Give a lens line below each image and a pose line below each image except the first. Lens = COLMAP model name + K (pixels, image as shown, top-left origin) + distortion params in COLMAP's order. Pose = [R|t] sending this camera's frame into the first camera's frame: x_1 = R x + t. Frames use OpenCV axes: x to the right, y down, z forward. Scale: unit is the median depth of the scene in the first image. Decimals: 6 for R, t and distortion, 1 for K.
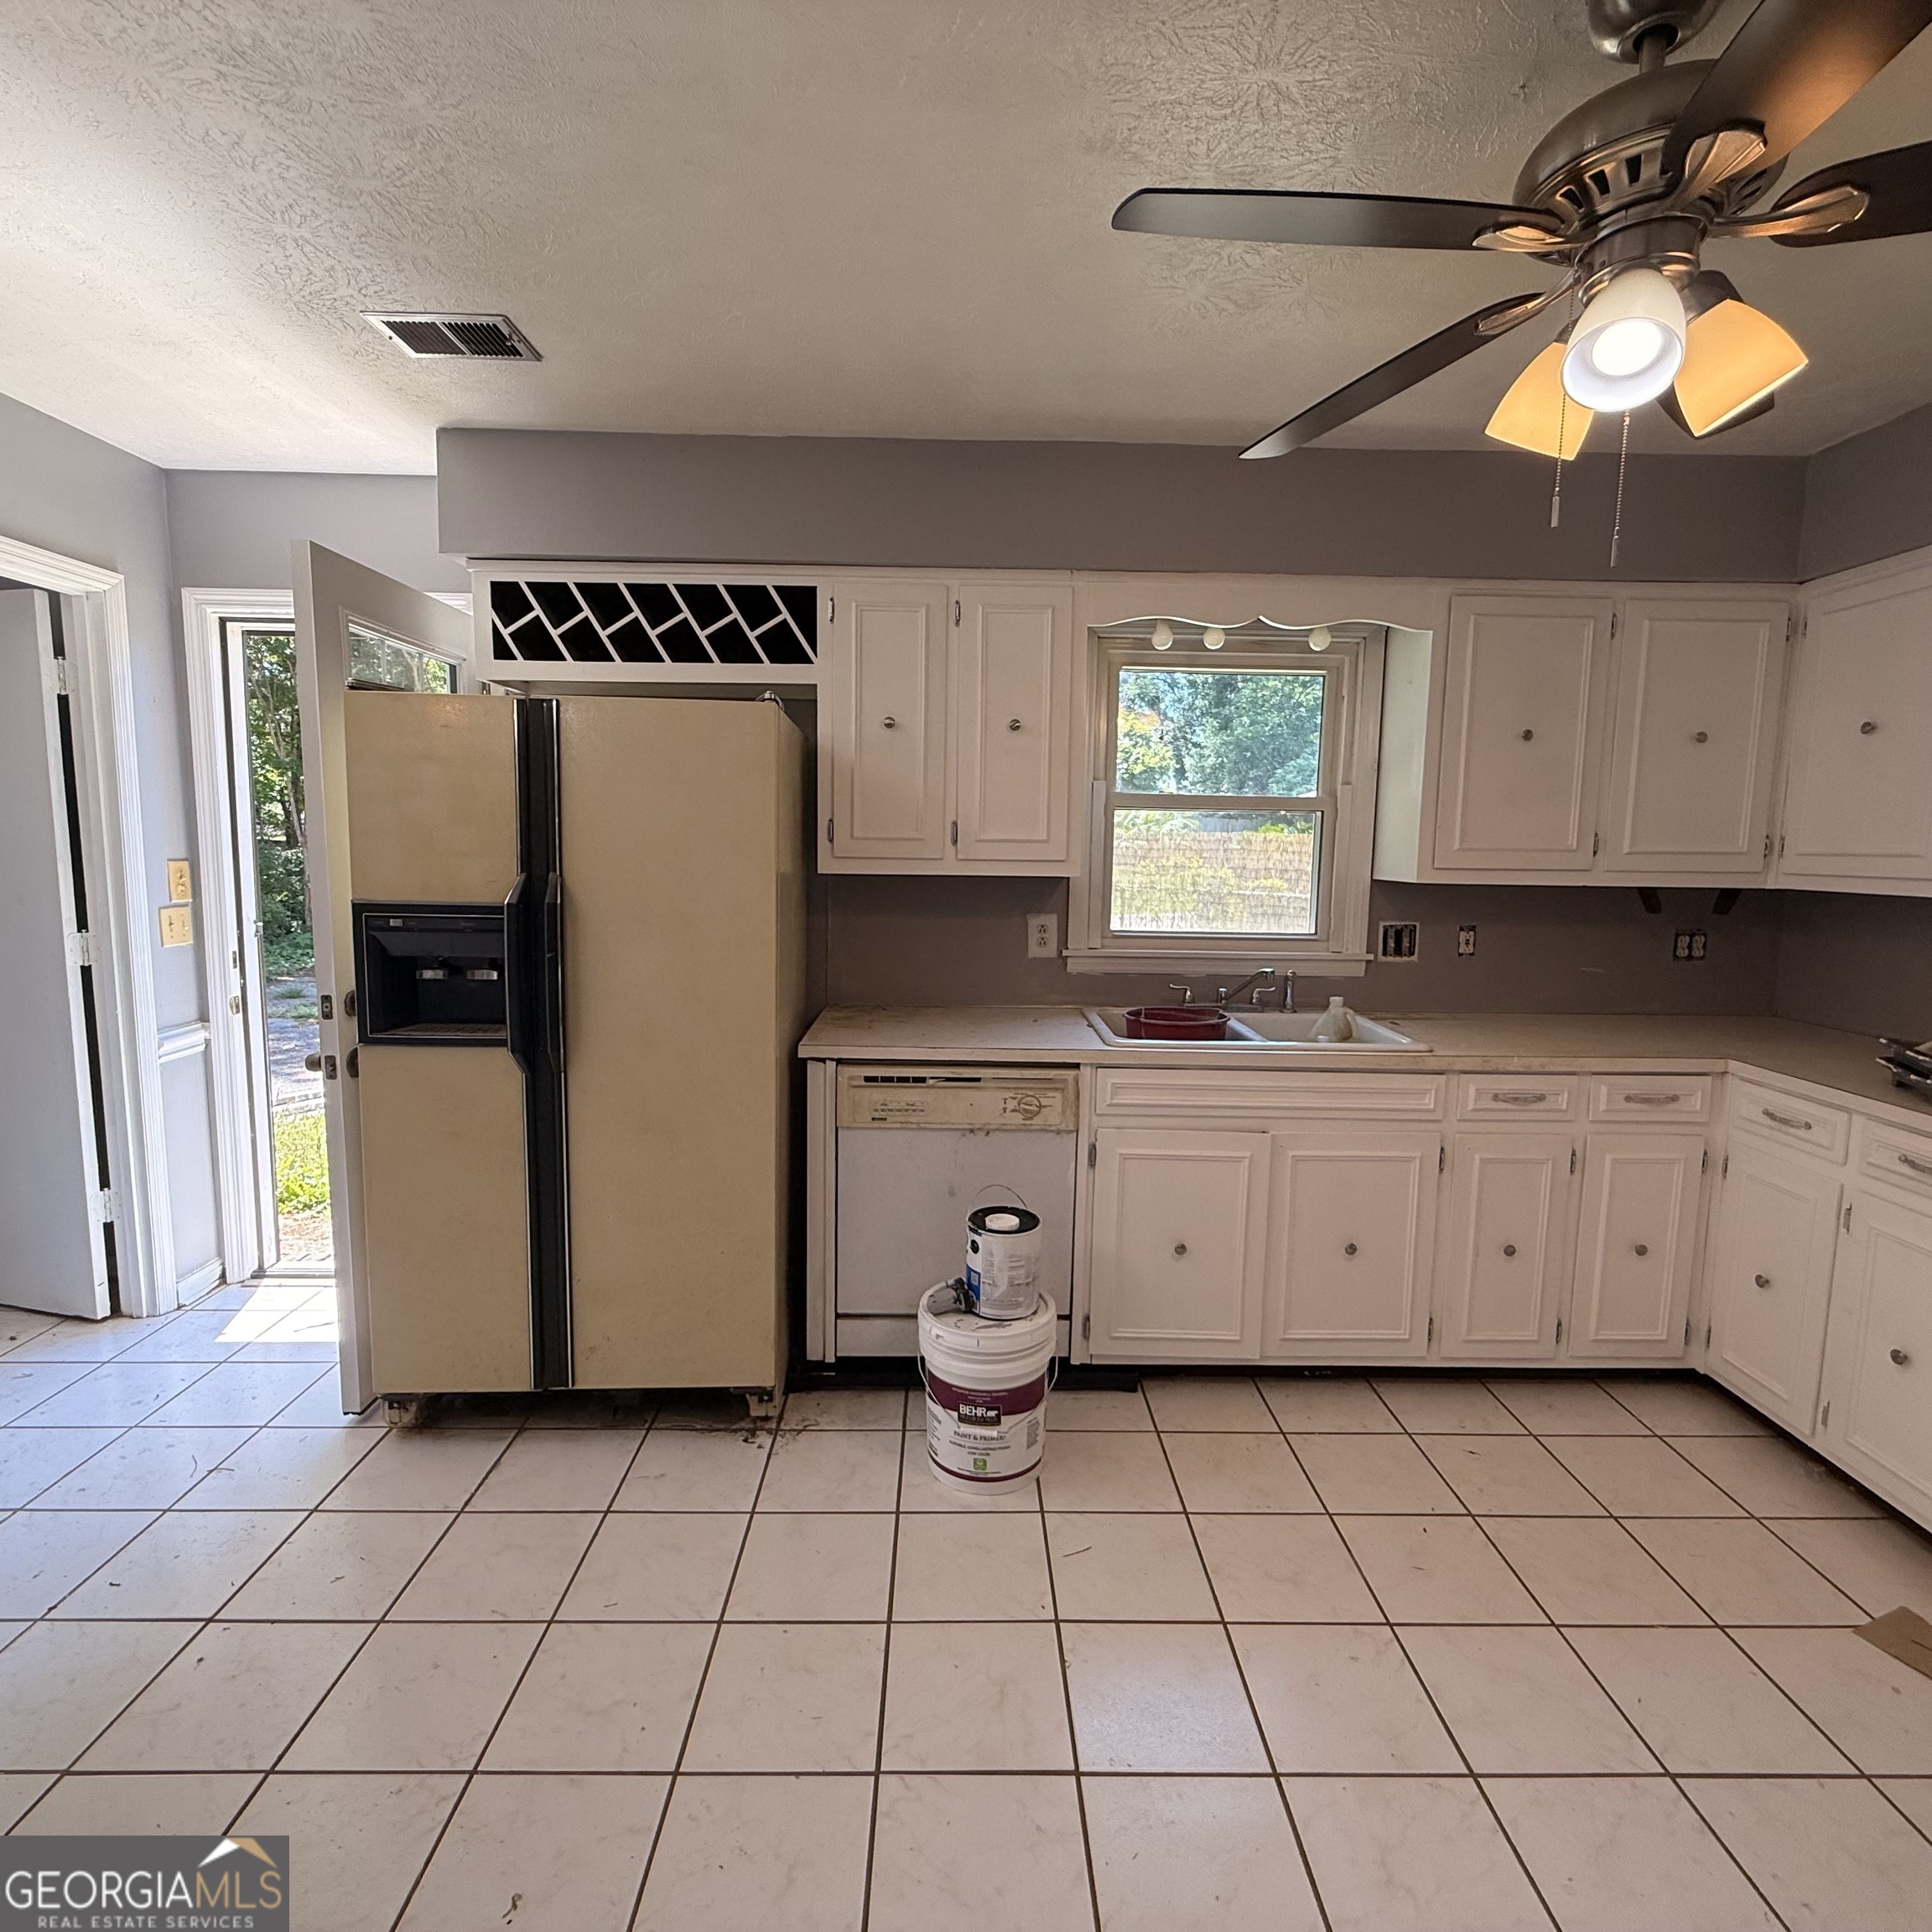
lens RADIAL K [[1030.1, 0, 966.3], [0, 1030.1, 959.6], [0, 0, 1]] dist [-0.002294, 0.000443]
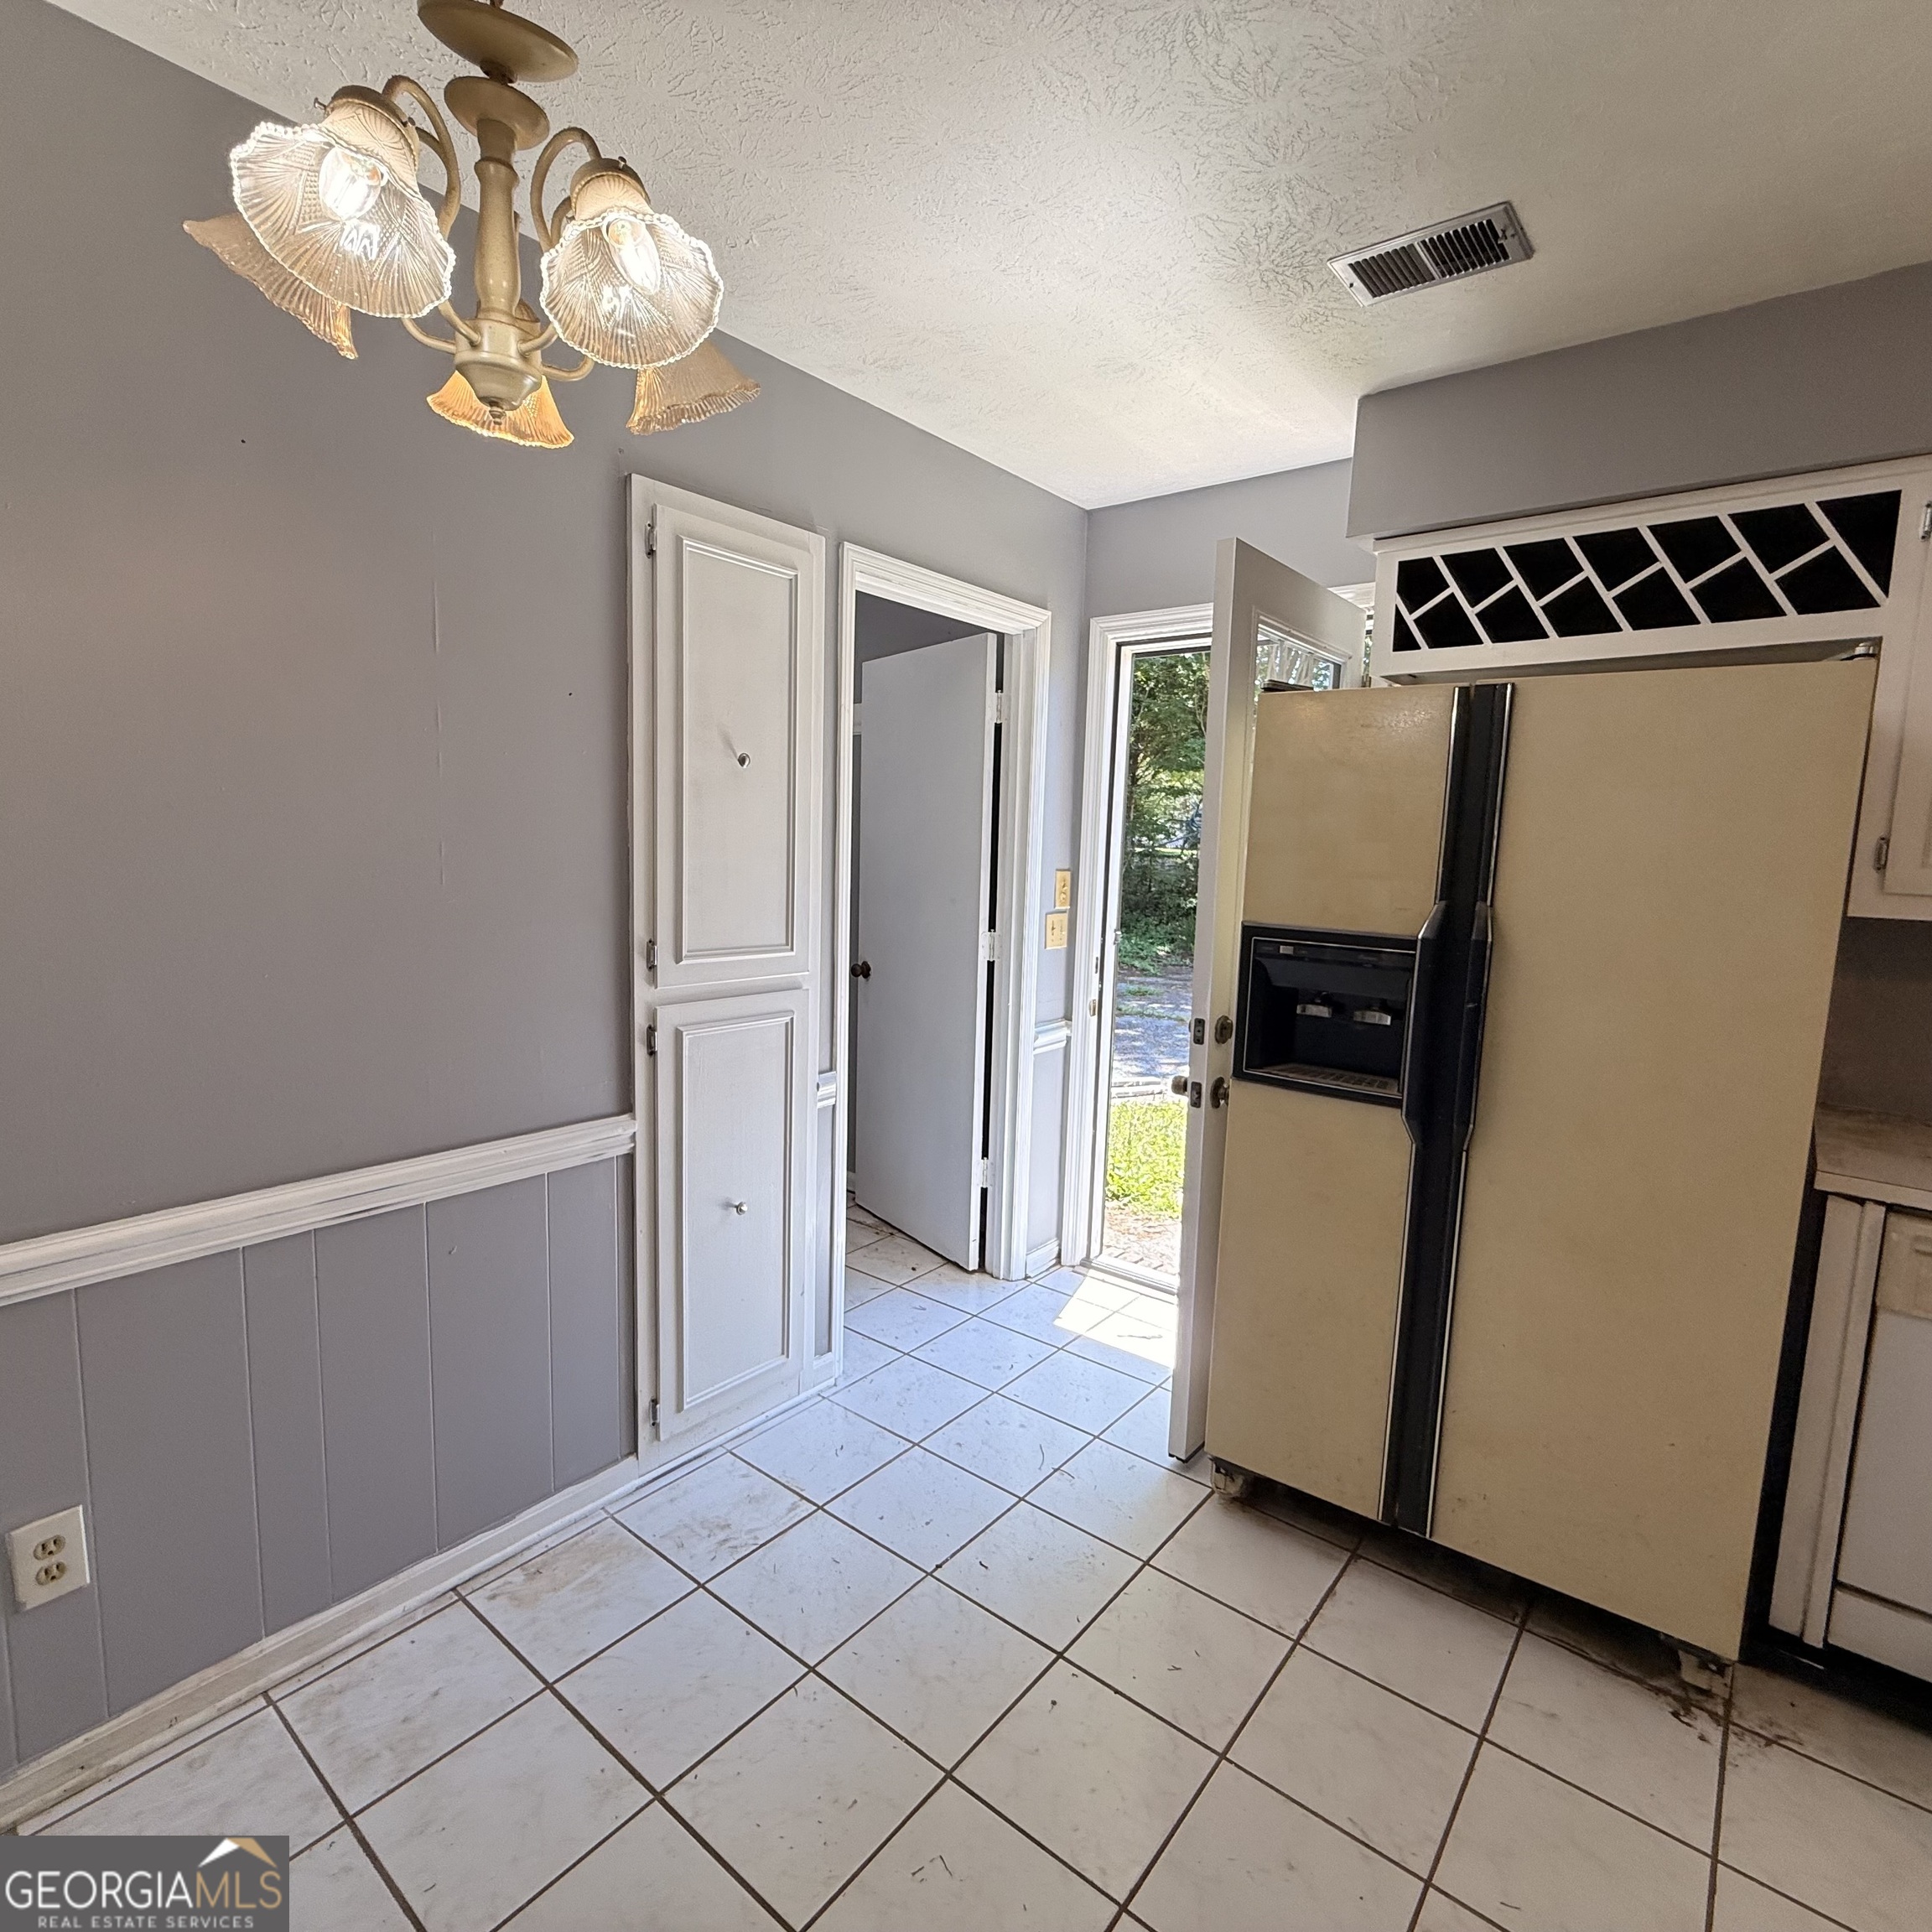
lens RADIAL K [[1030.1, 0, 963.3], [0, 1030.1, 959.3], [0, 0, 1]] dist [-0.002294, 0.000443]
pose [[0.765655, 0.082227, -0.637974, -0.167759], [-0.091427, 0.995638, 0.018601, -0.015892], [0.636721, 0.044086, 0.769833, 0.114398]]
